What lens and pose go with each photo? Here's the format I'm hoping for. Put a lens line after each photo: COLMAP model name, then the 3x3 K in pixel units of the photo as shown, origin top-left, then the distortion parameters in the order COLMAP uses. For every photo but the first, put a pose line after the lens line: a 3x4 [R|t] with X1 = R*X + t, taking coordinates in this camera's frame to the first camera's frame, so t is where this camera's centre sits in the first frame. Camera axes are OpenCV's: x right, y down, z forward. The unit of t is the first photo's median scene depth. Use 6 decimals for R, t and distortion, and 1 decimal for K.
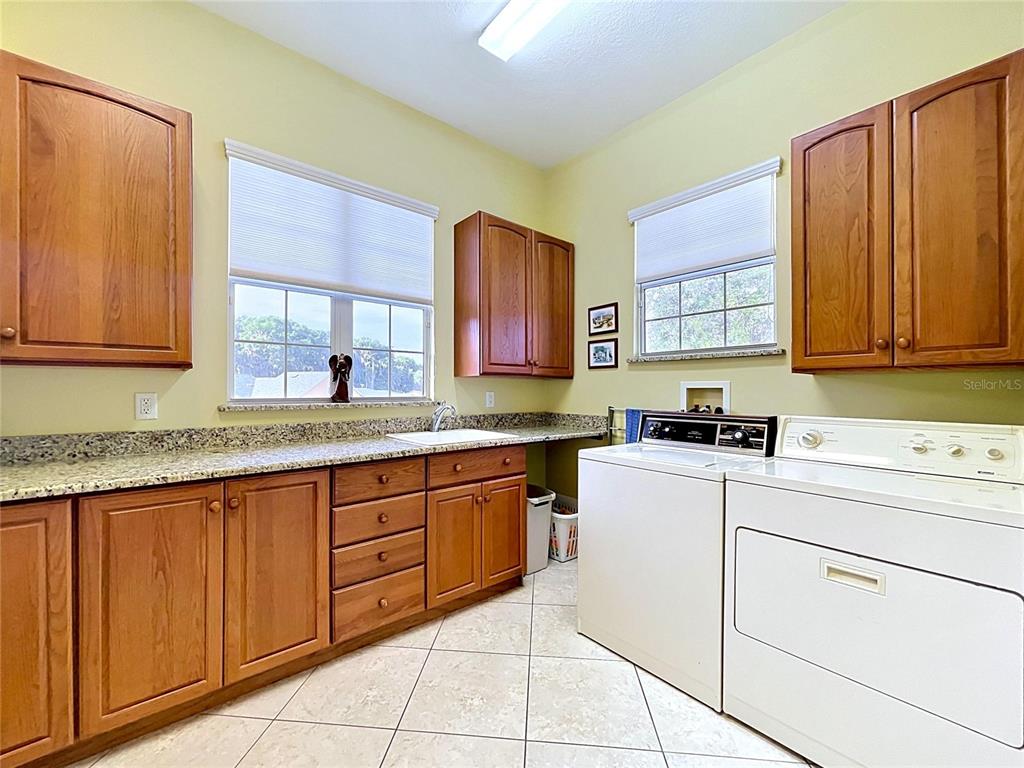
lens RADIAL K [[417.9, 0, 506.7], [0, 417.9, 390.3], [0, 0, 1]] dist [0.000435, -0.000272]
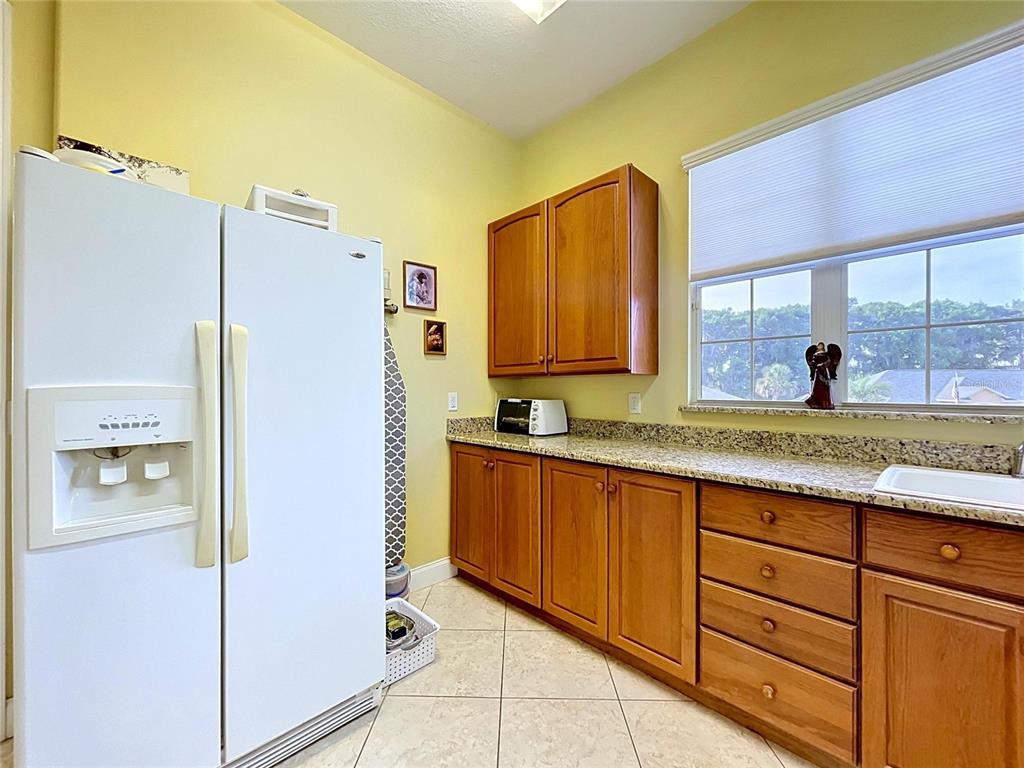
lens RADIAL K [[417.9, 0, 506.7], [0, 417.9, 390.3], [0, 0, 1]] dist [0.000435, -0.000272]
pose [[0.062466, 0.001780, -0.998046, 0.401257], [-0.005495, 0.999984, 0.001440, -0.001813], [0.998032, 0.005394, 0.062475, 0.528456]]
